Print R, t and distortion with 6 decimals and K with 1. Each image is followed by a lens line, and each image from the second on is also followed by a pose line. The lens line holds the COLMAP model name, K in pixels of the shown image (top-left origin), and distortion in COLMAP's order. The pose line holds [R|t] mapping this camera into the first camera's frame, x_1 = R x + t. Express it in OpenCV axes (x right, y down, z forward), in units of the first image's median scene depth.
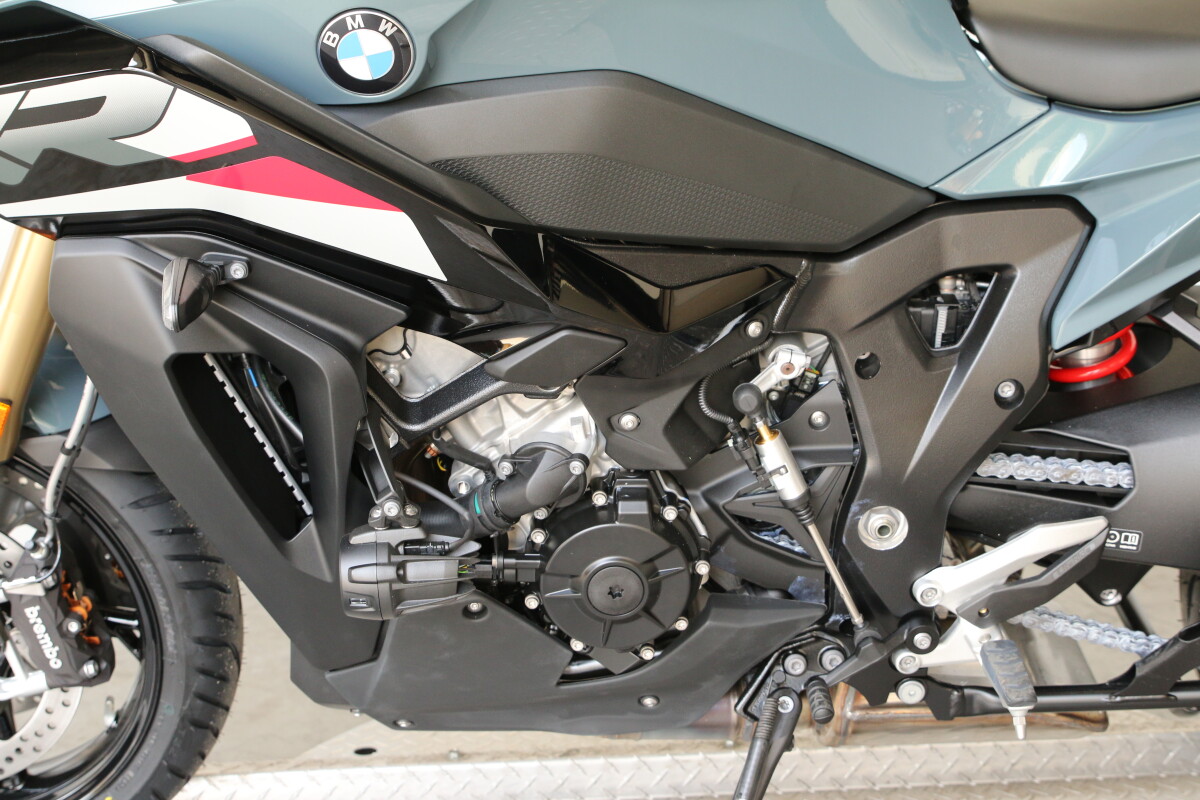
lens RADIAL K [[1895.2, 0, 606.3], [0, 1895.2, 390.9], [0, 0, 1]] dist [-0.027259, 0.000000]
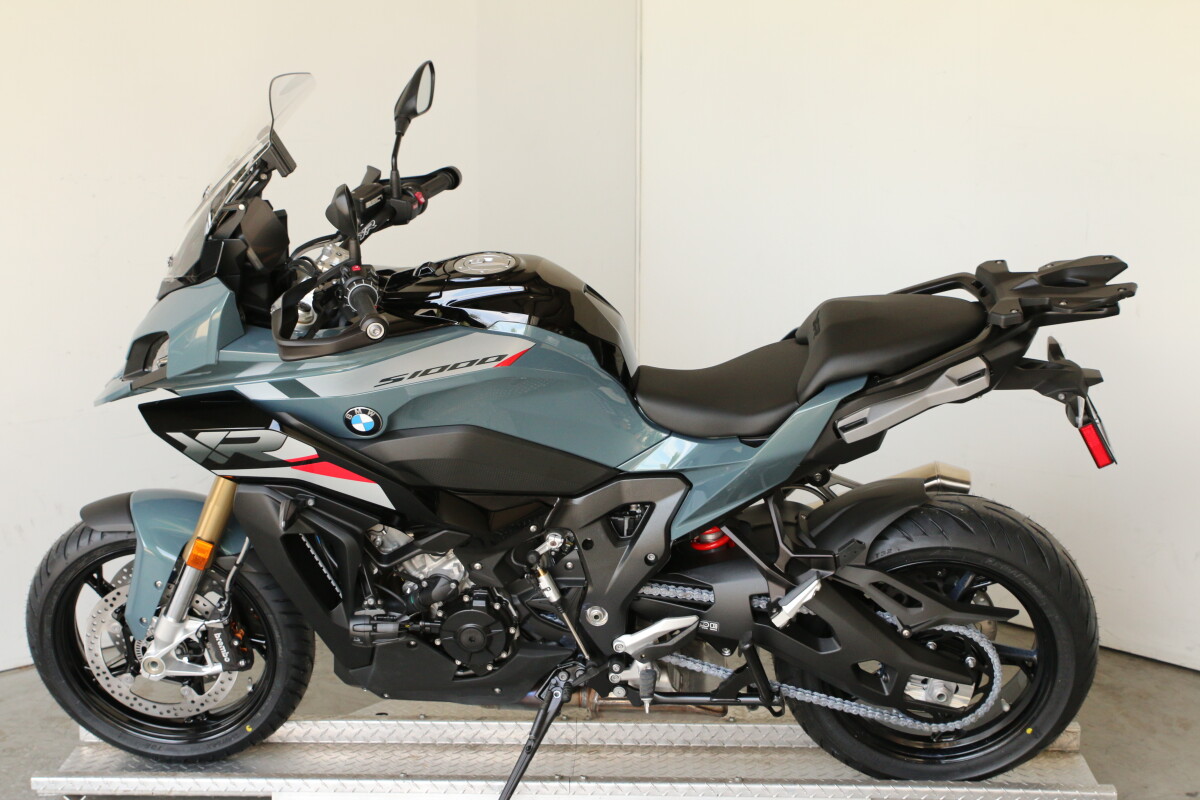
lens RADIAL K [[1982.0, 0, 589.7], [0, 1982.0, 401.2], [0, 0, 1]] dist [-0.006760, 0.000000]
pose [[0.995795, 0.036492, -0.084031, 0.321066], [-0.036559, 0.999331, 0.000735, -0.179149], [0.084002, 0.002341, 0.996463, -1.304305]]
